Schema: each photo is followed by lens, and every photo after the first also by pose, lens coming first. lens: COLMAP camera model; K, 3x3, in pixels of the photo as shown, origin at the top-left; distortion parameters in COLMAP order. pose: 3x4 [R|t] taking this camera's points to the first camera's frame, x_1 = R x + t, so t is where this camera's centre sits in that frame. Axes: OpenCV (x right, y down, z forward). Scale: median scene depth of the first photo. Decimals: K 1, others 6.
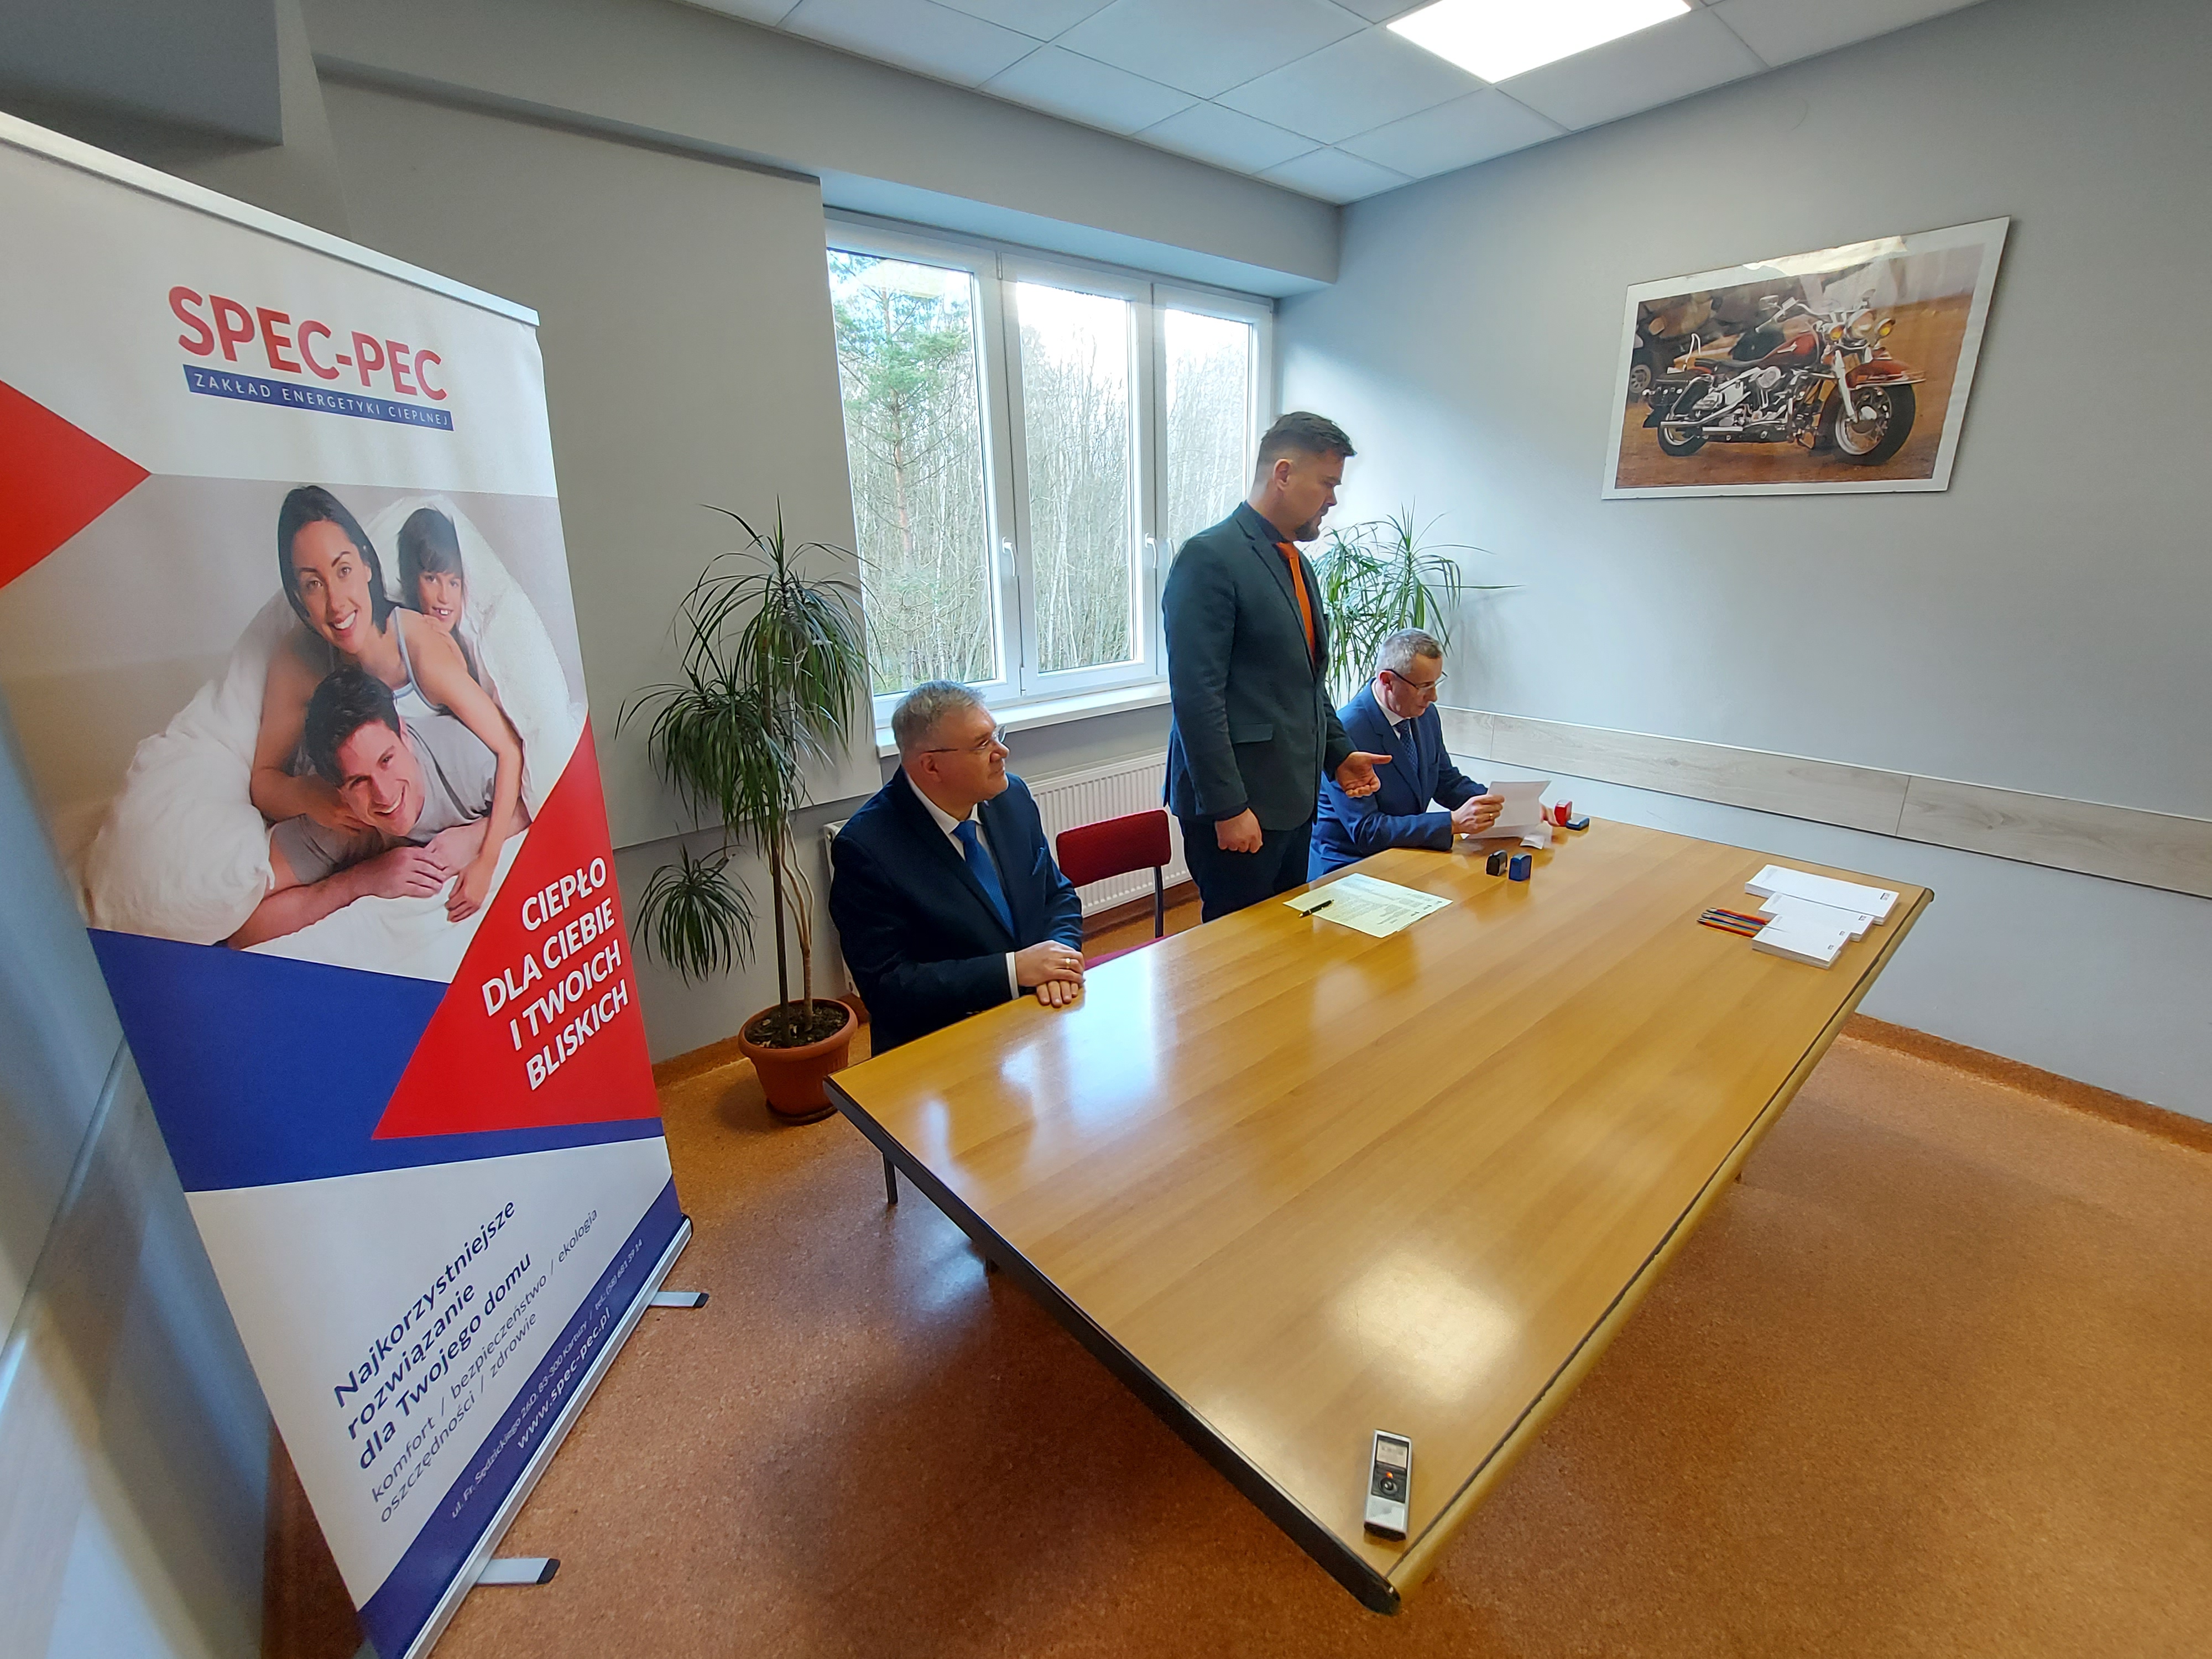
lens RADIAL K [[932.7, 0, 1089.4], [0, 932.7, 815.3], [0, 0, 1]] dist [-0.036077, 0.001642]
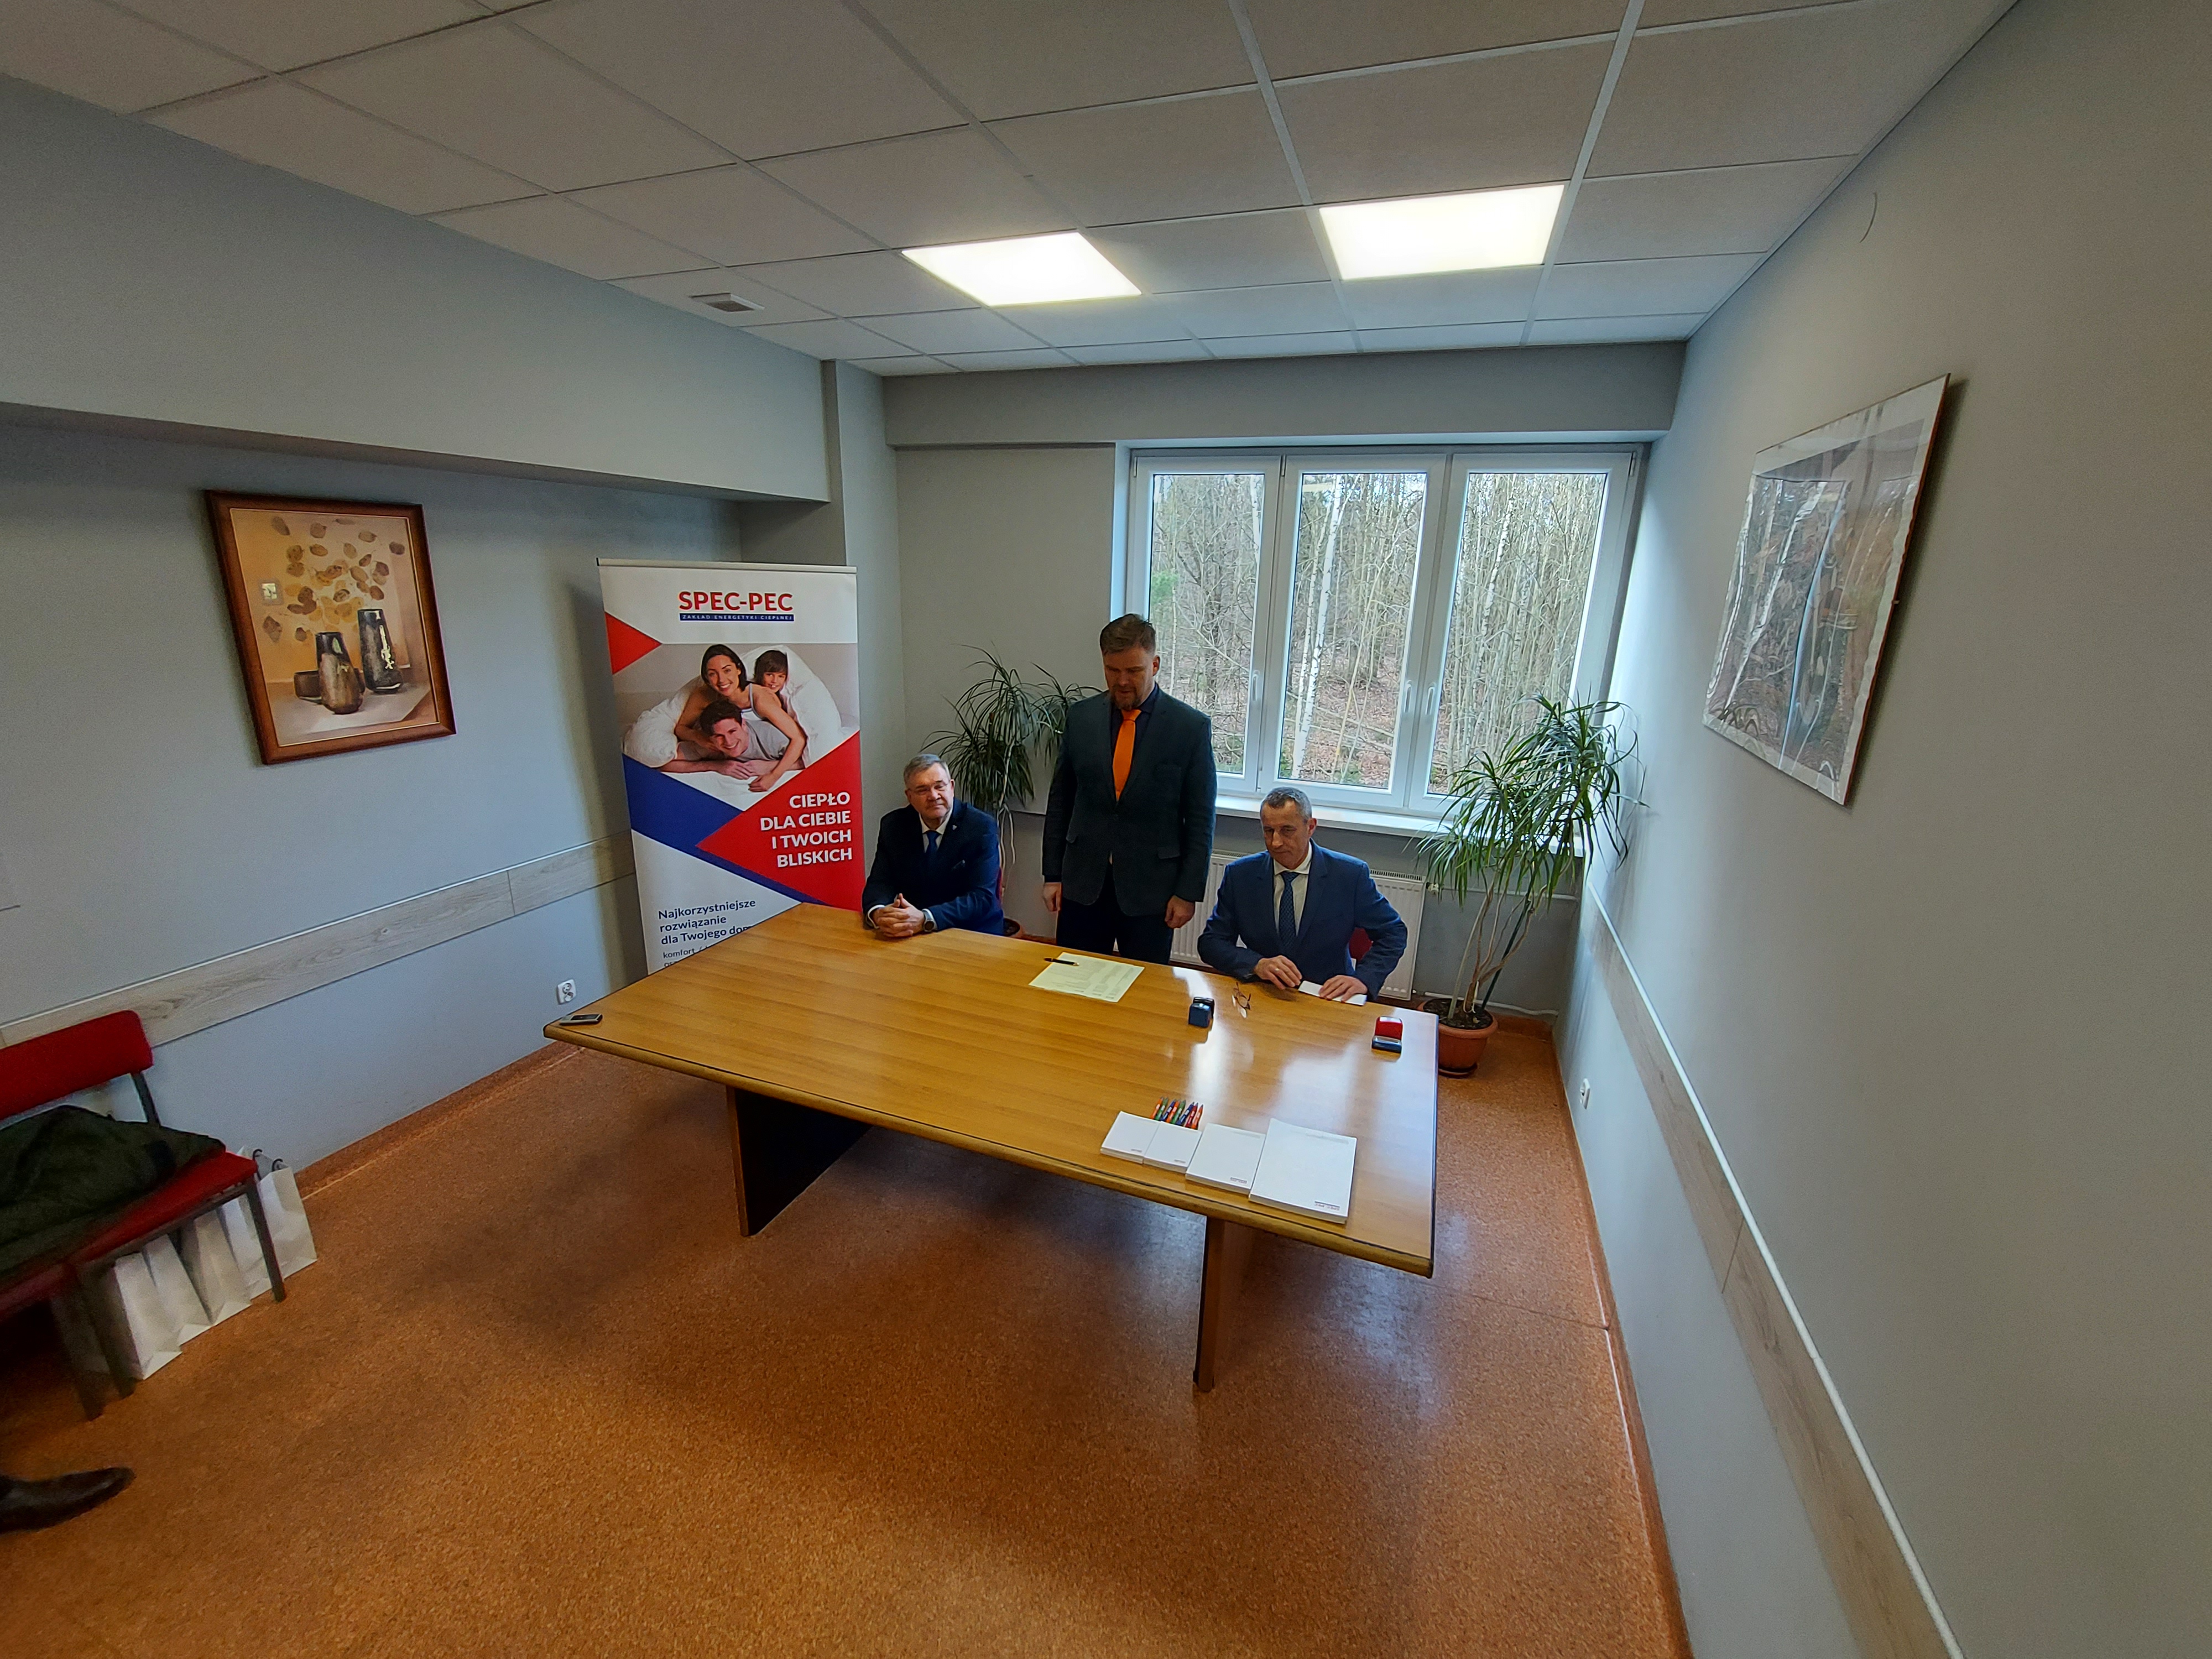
lens RADIAL K [[885.5, 0, 1101.9], [0, 885.5, 843.3], [0, 0, 1]] dist [-0.005810, -0.000495]
pose [[0.481557, 0.295335, -0.825154, 1.136520], [-0.296044, 0.940986, 0.164022, -0.267986], [0.824900, 0.165296, 0.540571, 0.232730]]
